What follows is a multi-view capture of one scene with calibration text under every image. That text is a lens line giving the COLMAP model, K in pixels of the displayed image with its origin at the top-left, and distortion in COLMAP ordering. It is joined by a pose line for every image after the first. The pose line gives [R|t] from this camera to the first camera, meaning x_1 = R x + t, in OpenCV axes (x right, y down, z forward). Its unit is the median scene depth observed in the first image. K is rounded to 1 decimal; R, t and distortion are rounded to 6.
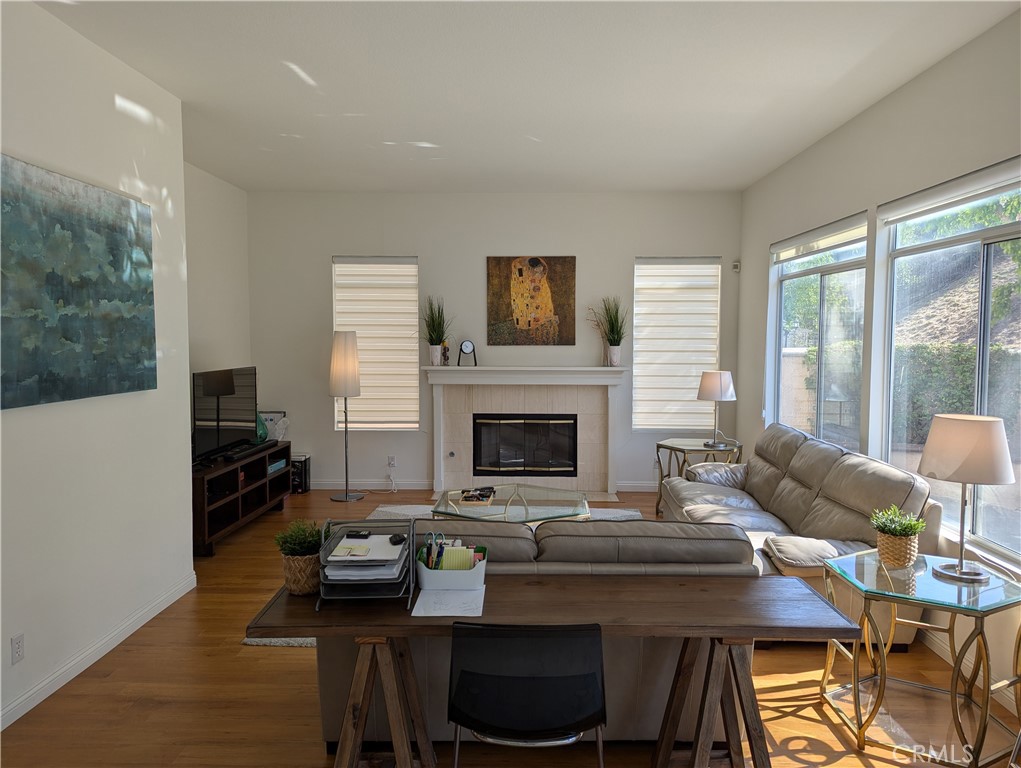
lens RADIAL K [[719.4, 0, 513.6], [0, 719.4, 382.1], [0, 0, 1]] dist [0.095576, -0.133741]
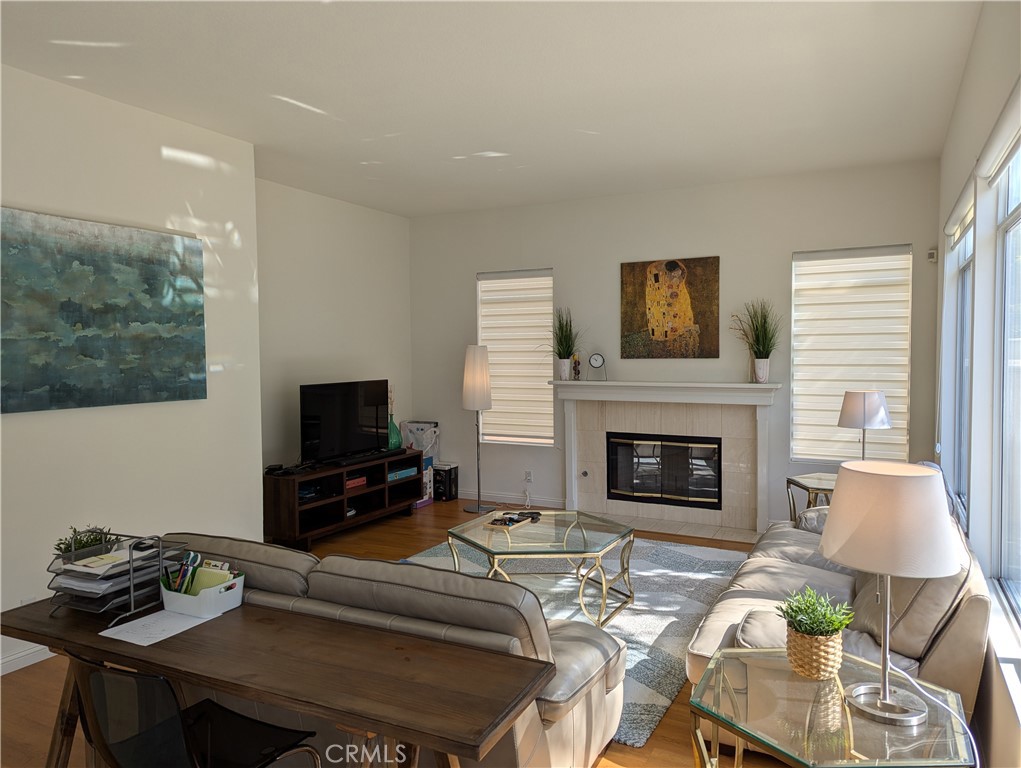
lens RADIAL K [[719.4, 0, 513.6], [0, 719.4, 382.1], [0, 0, 1]] dist [0.095576, -0.133741]
pose [[0.896490, 0.010559, -0.442939, 0.255353], [-0.018460, 0.999738, -0.013532, -0.005940], [0.442680, 0.020308, 0.896450, 0.109203]]
